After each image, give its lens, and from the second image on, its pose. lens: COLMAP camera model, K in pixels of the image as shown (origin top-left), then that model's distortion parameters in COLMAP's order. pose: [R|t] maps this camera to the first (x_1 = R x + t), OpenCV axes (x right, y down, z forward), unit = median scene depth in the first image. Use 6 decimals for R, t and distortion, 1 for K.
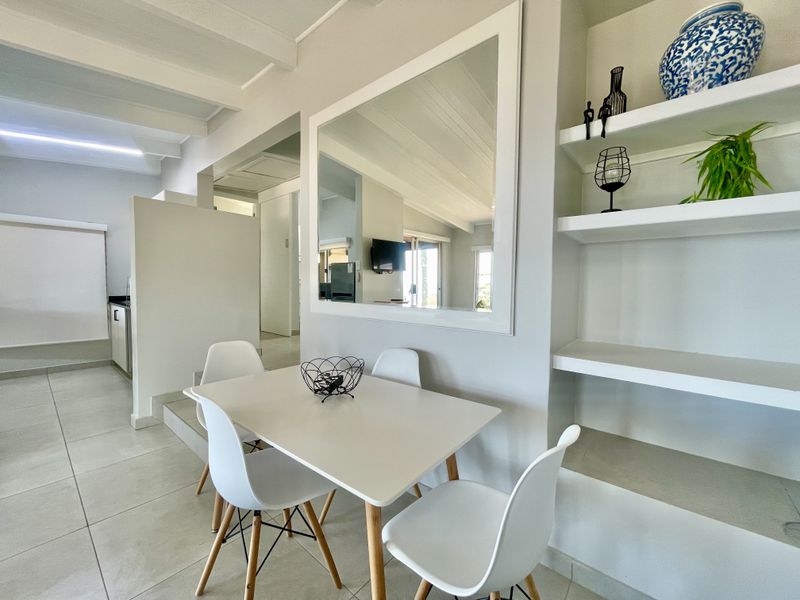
lens RADIAL K [[324.5, 0, 400.0], [0, 324.5, 300.0], [0, 0, 1]] dist [0.001701, -0.000413]
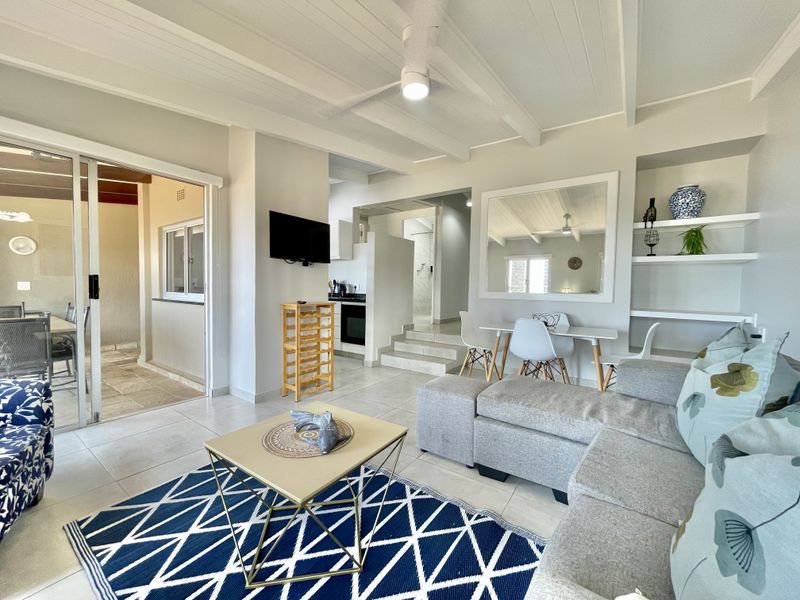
lens RADIAL K [[324.5, 0, 400.0], [0, 324.5, 300.0], [0, 0, 1]] dist [0.001701, -0.000413]
pose [[0.995454, 0.001004, 0.095237, -1.578112], [-0.000757, 0.999996, -0.002630, 0.095131], [-0.095240, 0.002546, 0.995451, -1.369990]]
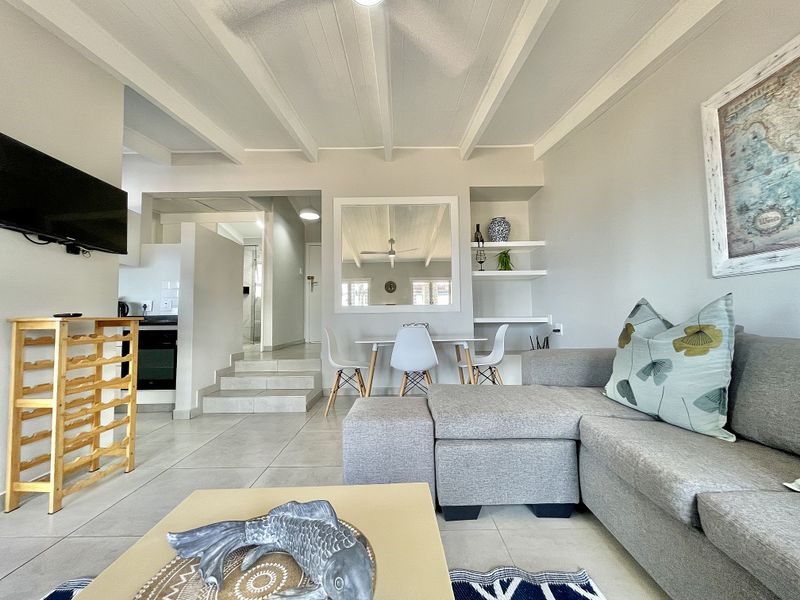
lens RADIAL K [[322.2, 0, 398.0], [0, 322.2, 302.0], [0, 0, 1]] dist [0.001001, -0.000771]
pose [[0.758257, 0.011443, 0.651855, -1.911121], [0.053570, 0.995371, -0.079787, 0.222441], [-0.649751, 0.095419, 0.754134, -0.738123]]
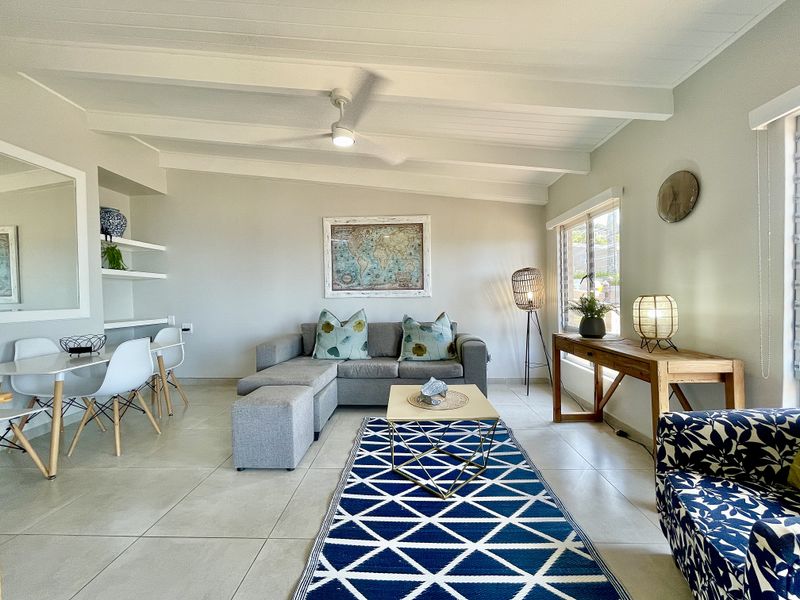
lens RADIAL K [[322.2, 0, 398.0], [0, 322.2, 302.0], [0, 0, 1]] dist [0.001001, -0.000771]
pose [[-0.619018, -0.010240, 0.785310, -2.830707], [0.052940, 0.997097, 0.054731, -0.010802], [-0.783590, 0.075454, -0.616679, 0.747592]]
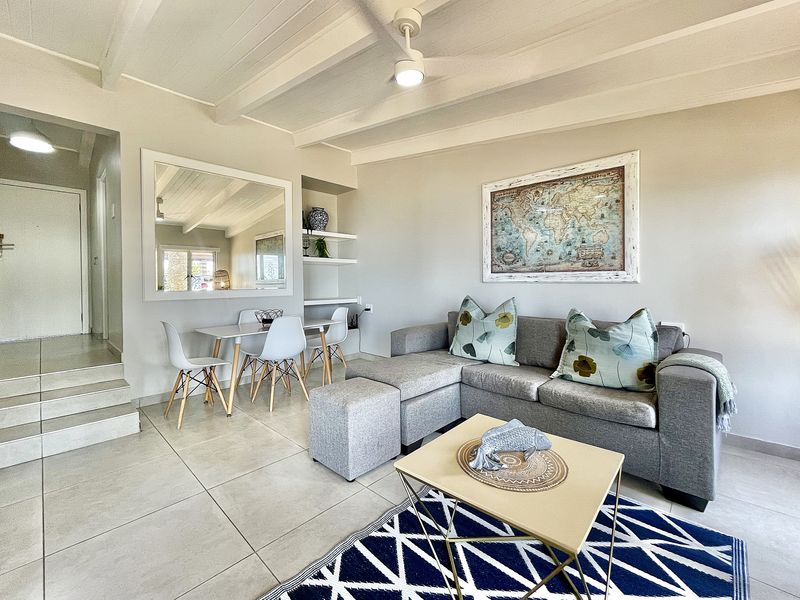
lens RADIAL K [[341.5, 0, 396.0], [0, 341.5, 285.7], [0, 0, 1]] dist [-0.000113, -0.000364]
pose [[0.055090, -0.018903, 0.998302, -2.703391], [0.059725, 0.998093, 0.015603, 0.026752], [-0.996694, 0.058764, 0.056114, -0.060763]]
